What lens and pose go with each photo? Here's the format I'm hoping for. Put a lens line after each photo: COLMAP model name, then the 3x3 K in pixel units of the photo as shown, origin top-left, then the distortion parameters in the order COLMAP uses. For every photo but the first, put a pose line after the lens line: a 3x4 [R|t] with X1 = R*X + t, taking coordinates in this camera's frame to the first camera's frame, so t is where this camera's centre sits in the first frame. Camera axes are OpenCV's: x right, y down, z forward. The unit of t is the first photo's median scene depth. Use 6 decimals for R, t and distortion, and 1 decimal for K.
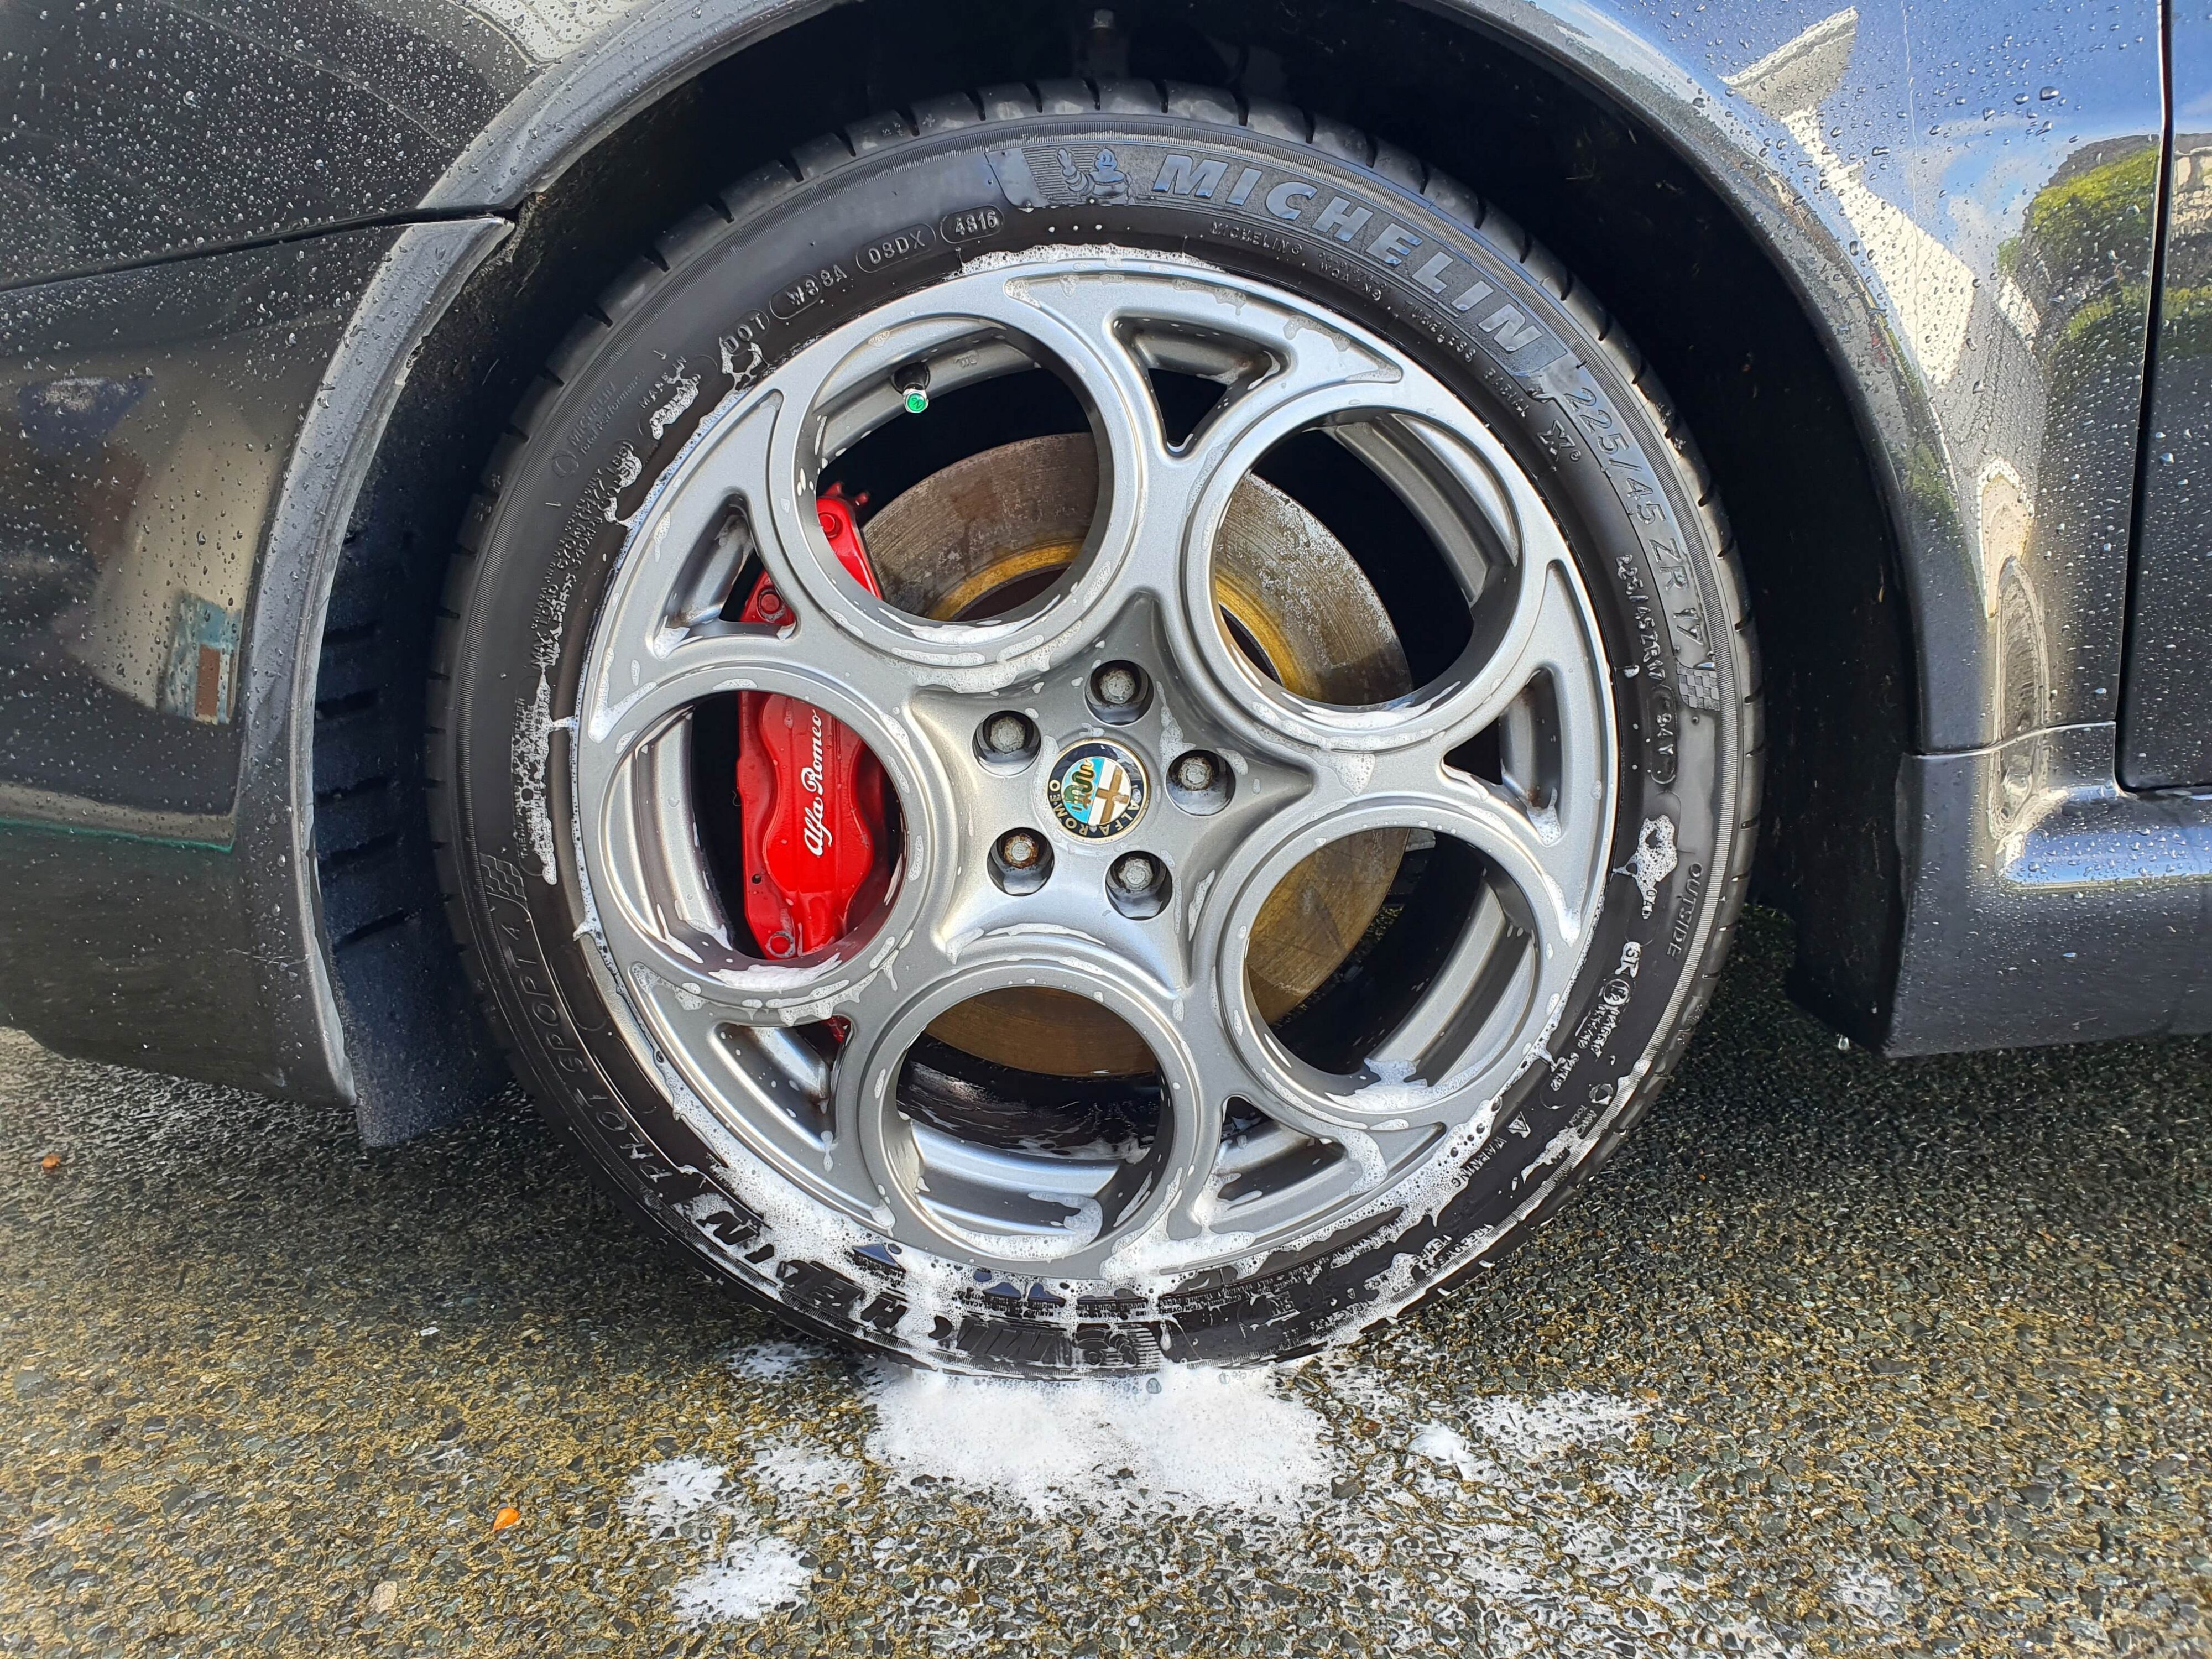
lens RADIAL K [[1576.0, 0, 1056.8], [0, 1576.0, 762.7], [0, 0, 1]] dist [0.034939, 0.002991]
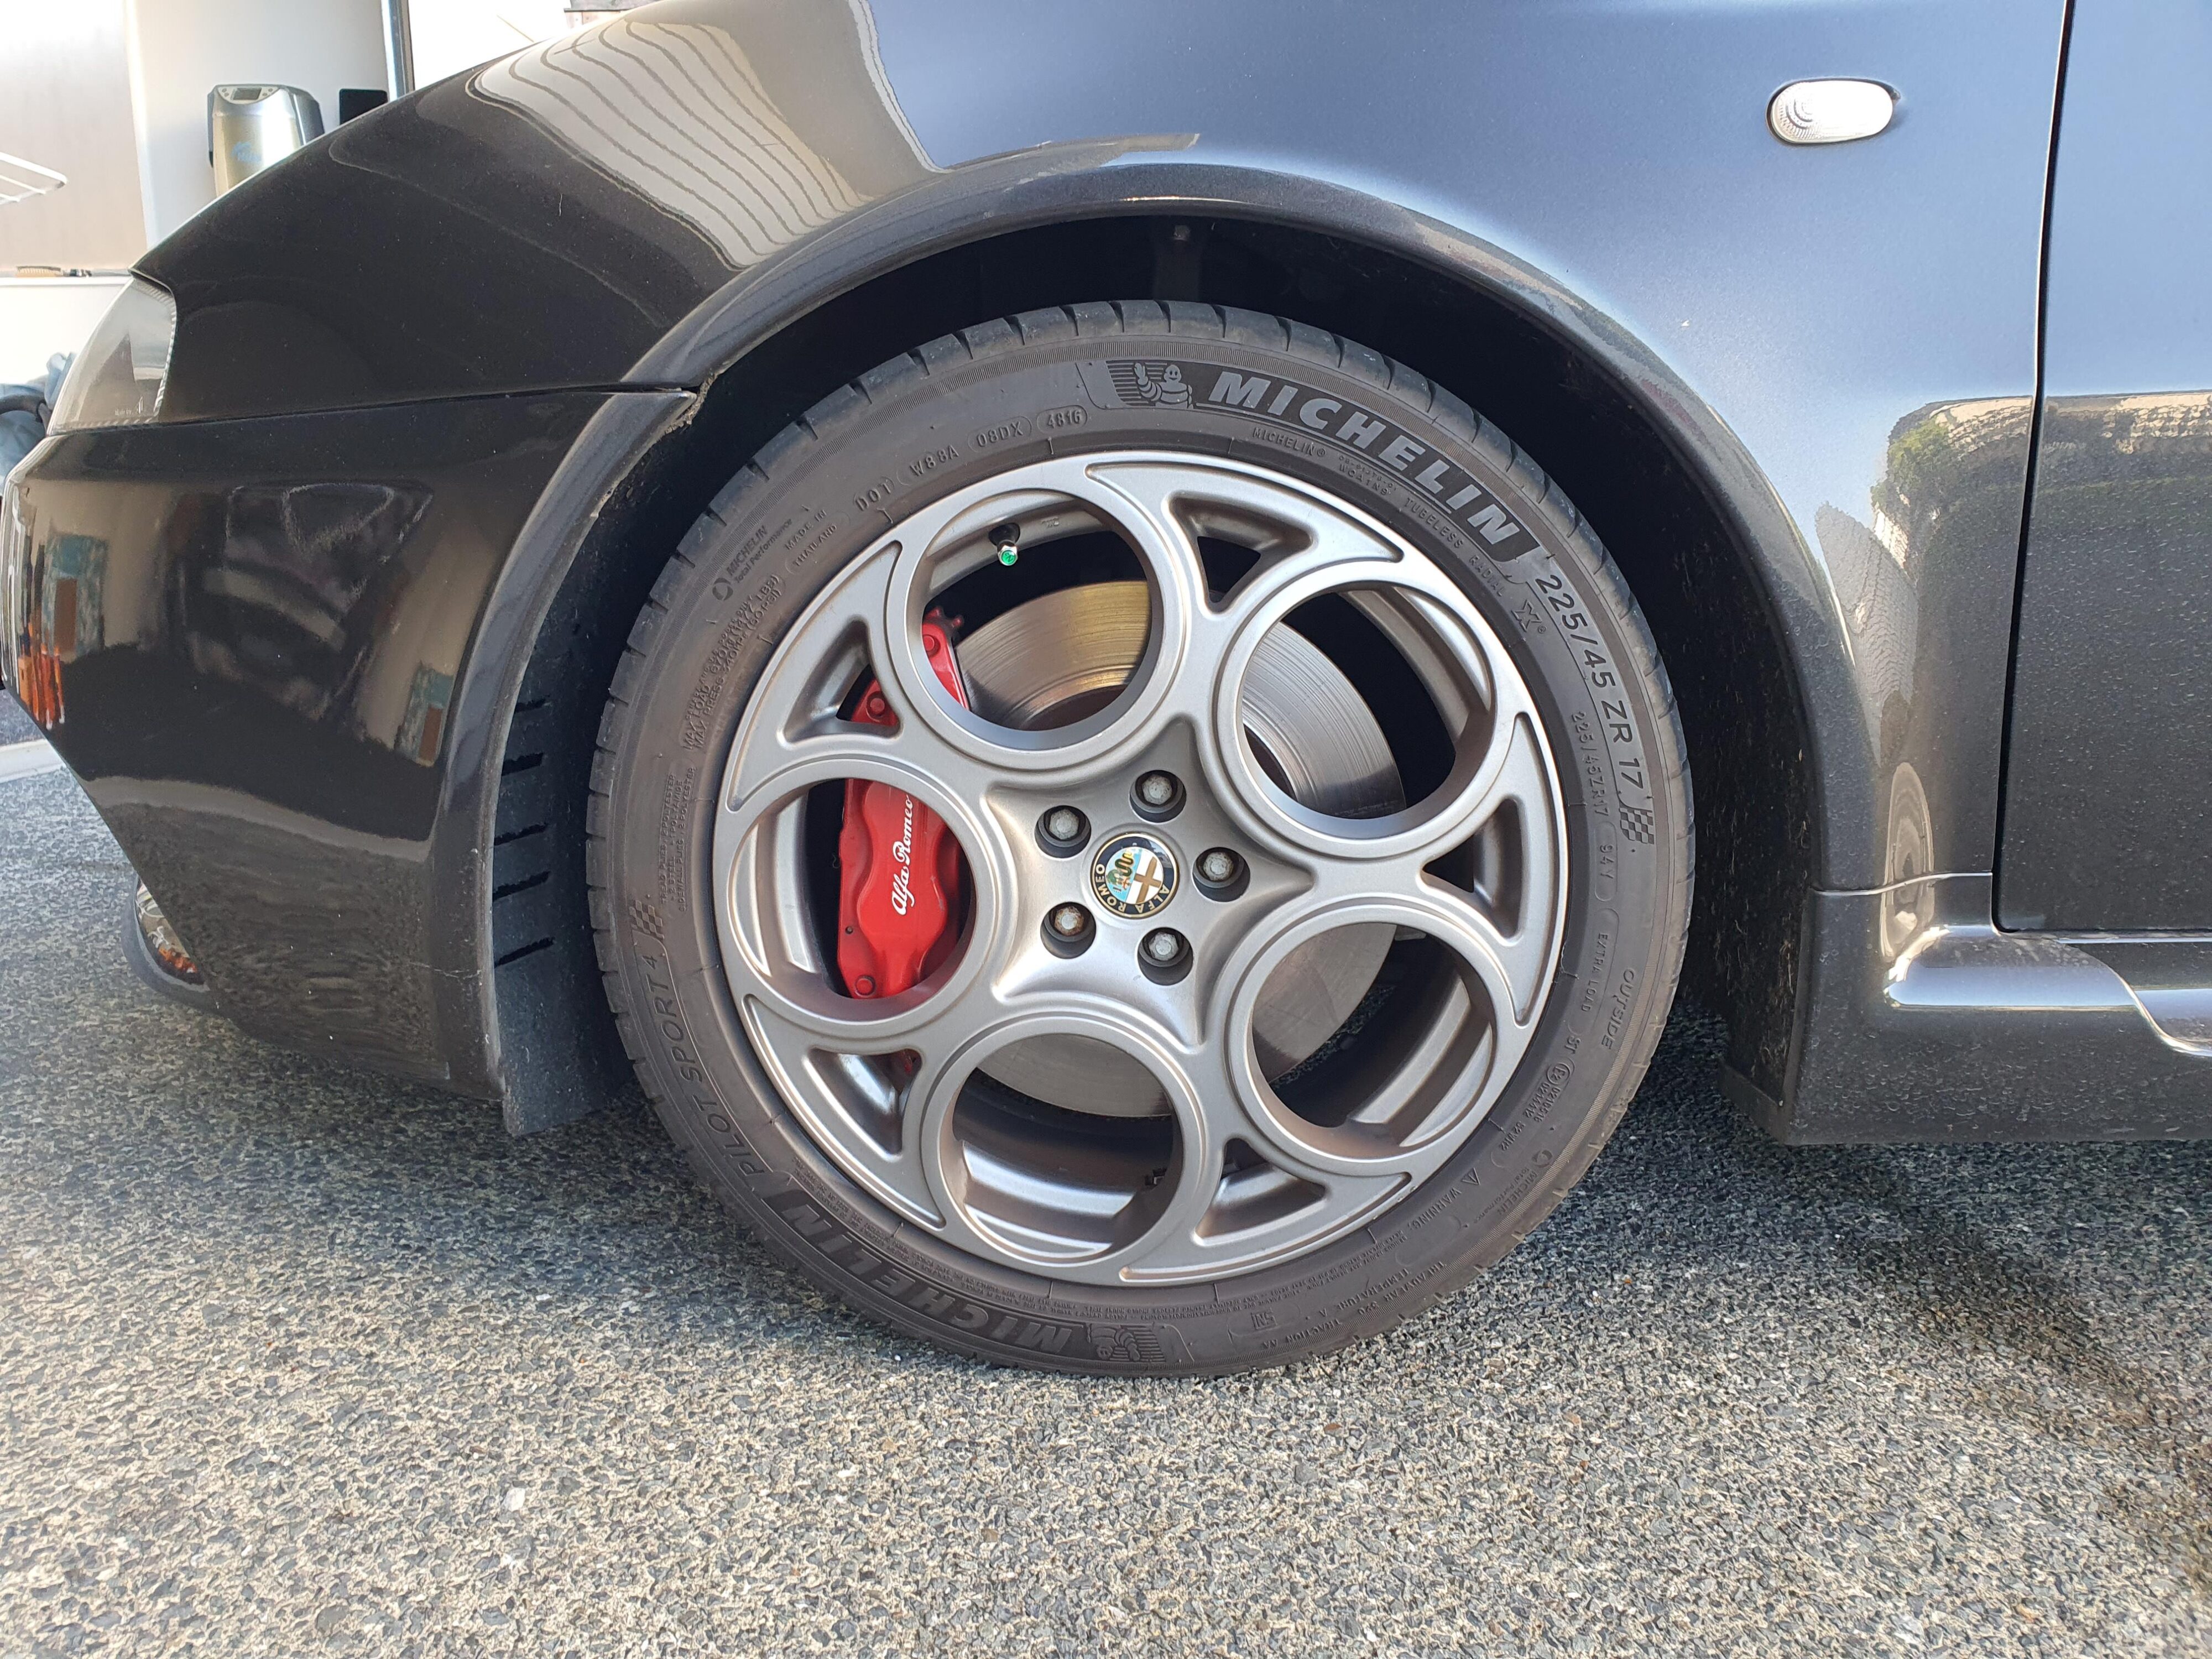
lens RADIAL K [[1611.8, 0, 1077.0], [0, 1611.8, 758.5], [0, 0, 1]] dist [0.046820, -0.006803]
pose [[0.997874, 0.062164, -0.019579, -0.000681], [-0.062788, 0.997481, -0.033004, -0.028200], [0.017479, 0.034163, 0.999263, -0.235388]]
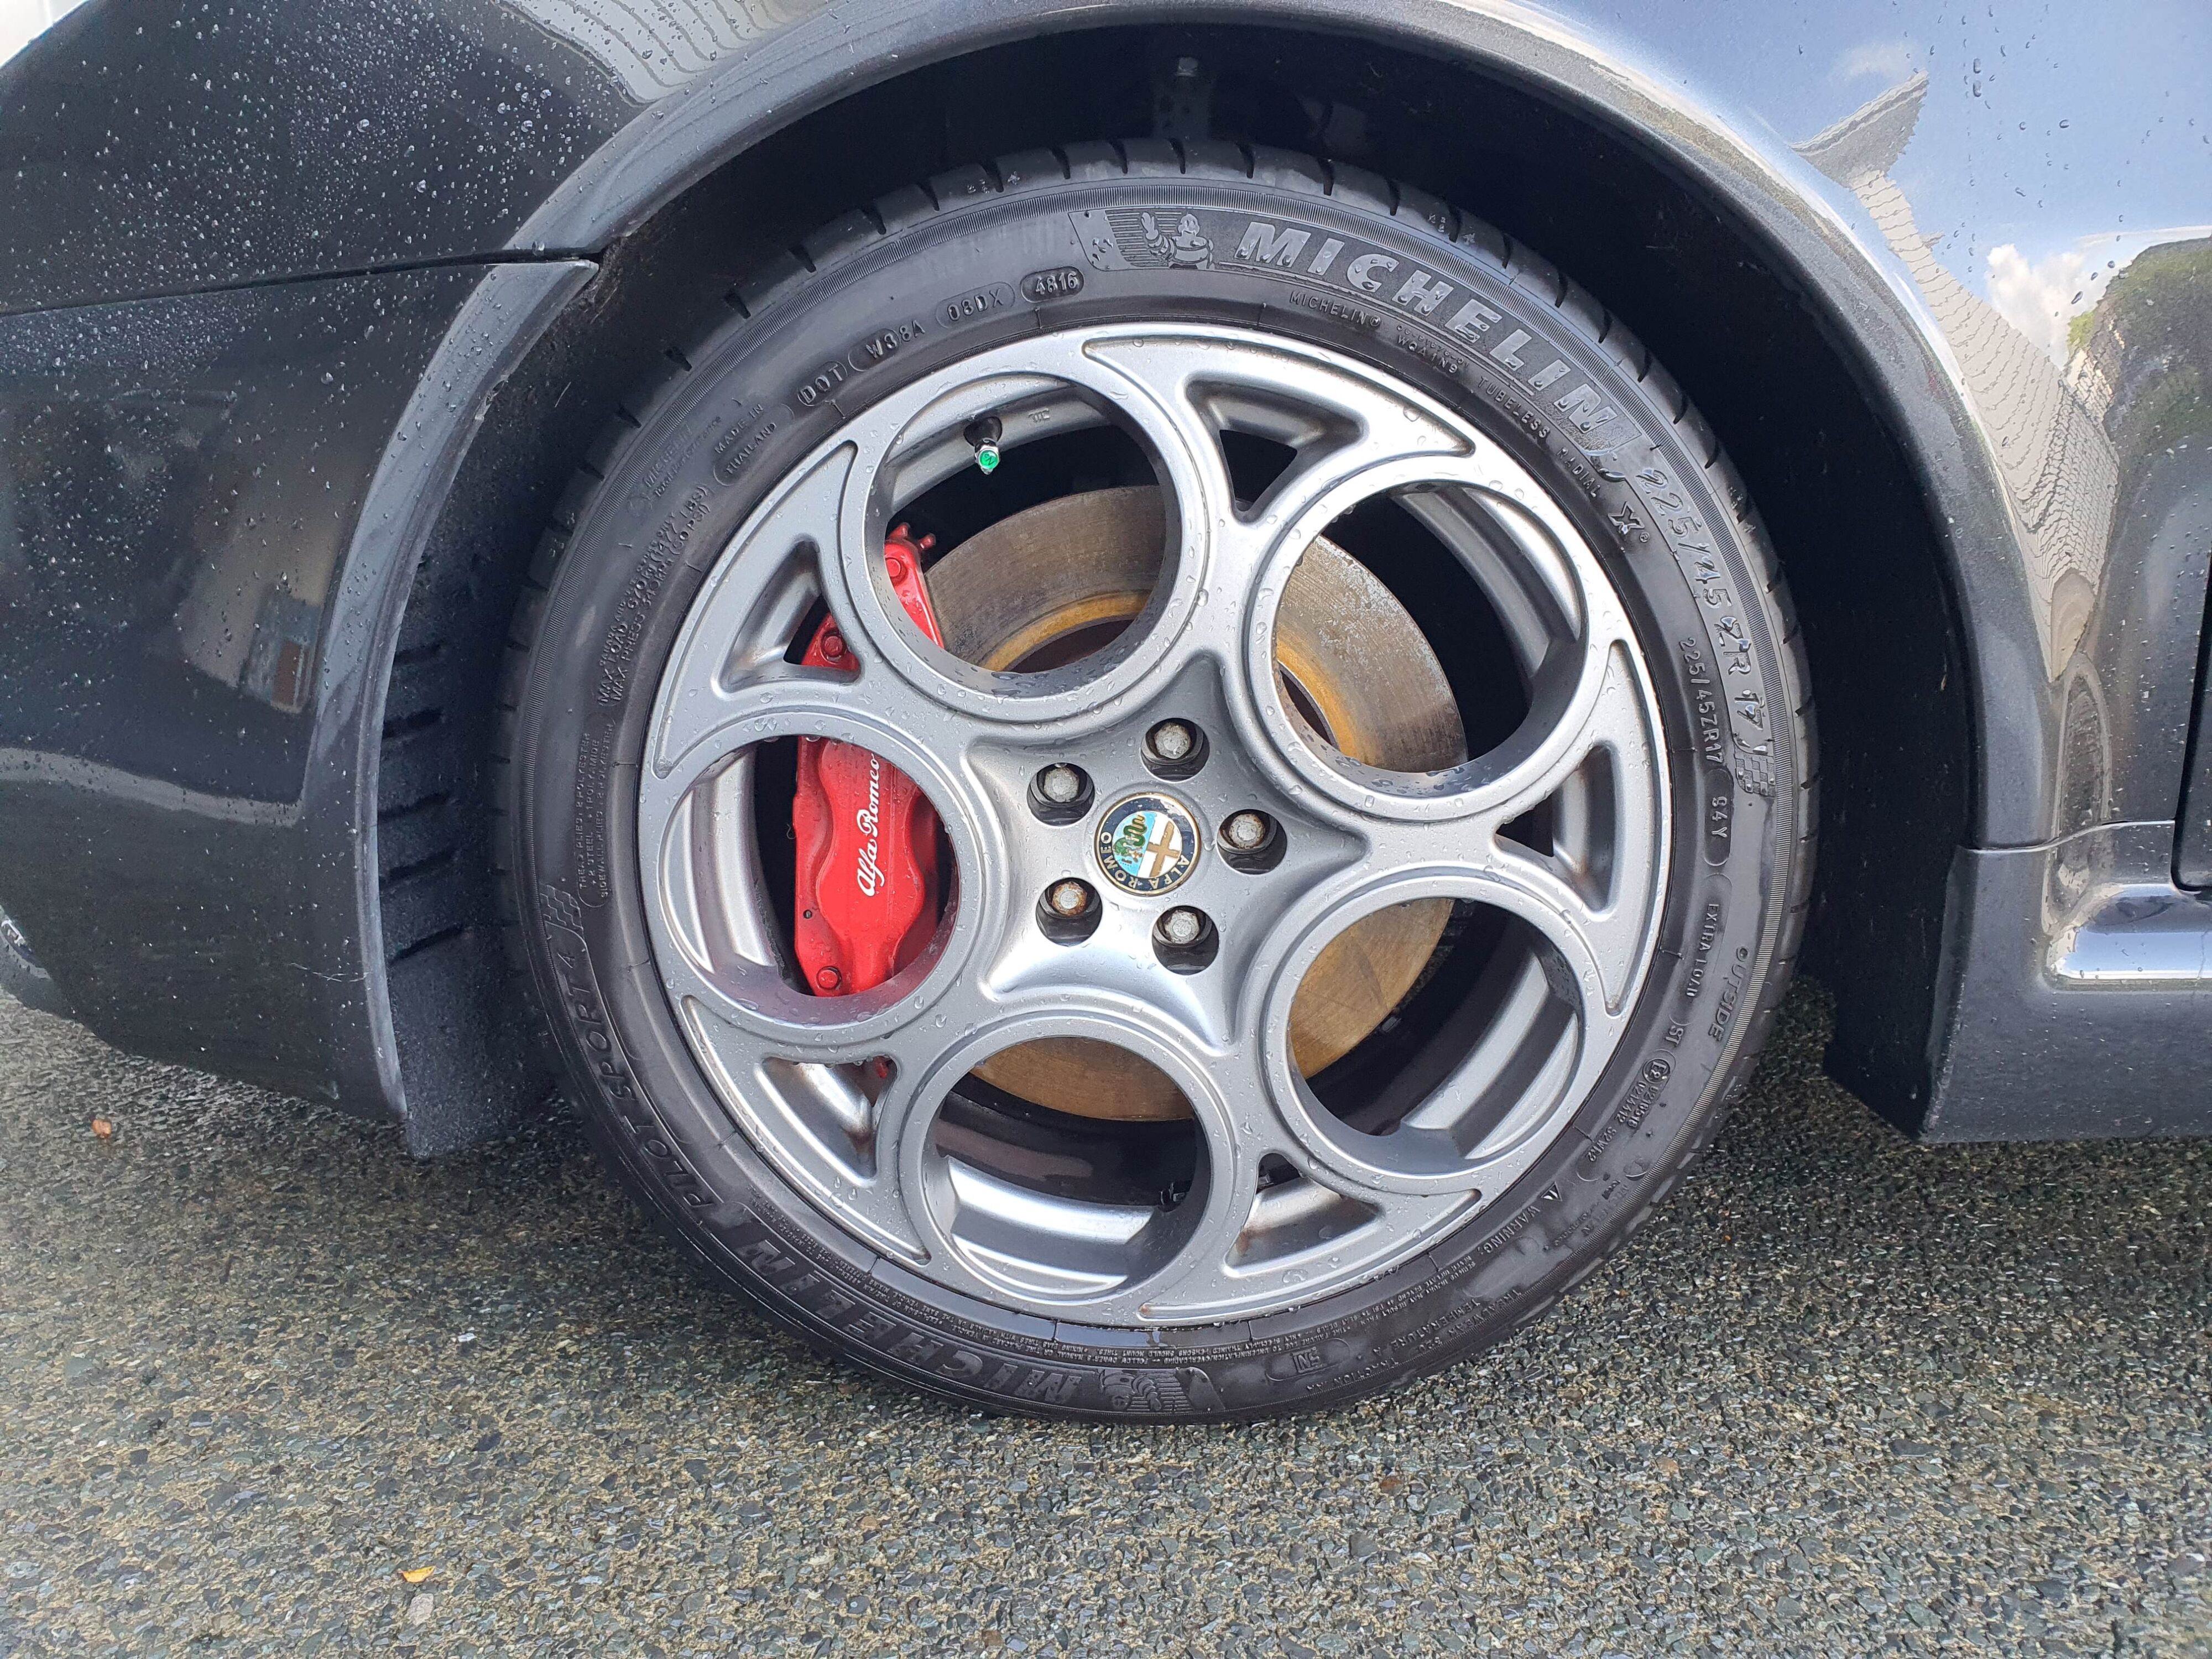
lens RADIAL K [[1576.0, 0, 1056.8], [0, 1576.0, 762.7], [0, 0, 1]] dist [0.034939, 0.002991]
pose [[0.998917, 0.044362, -0.014043, -0.020947], [-0.044104, 0.998862, 0.018178, -0.049863], [0.014834, -0.017539, 0.999736, -0.006911]]
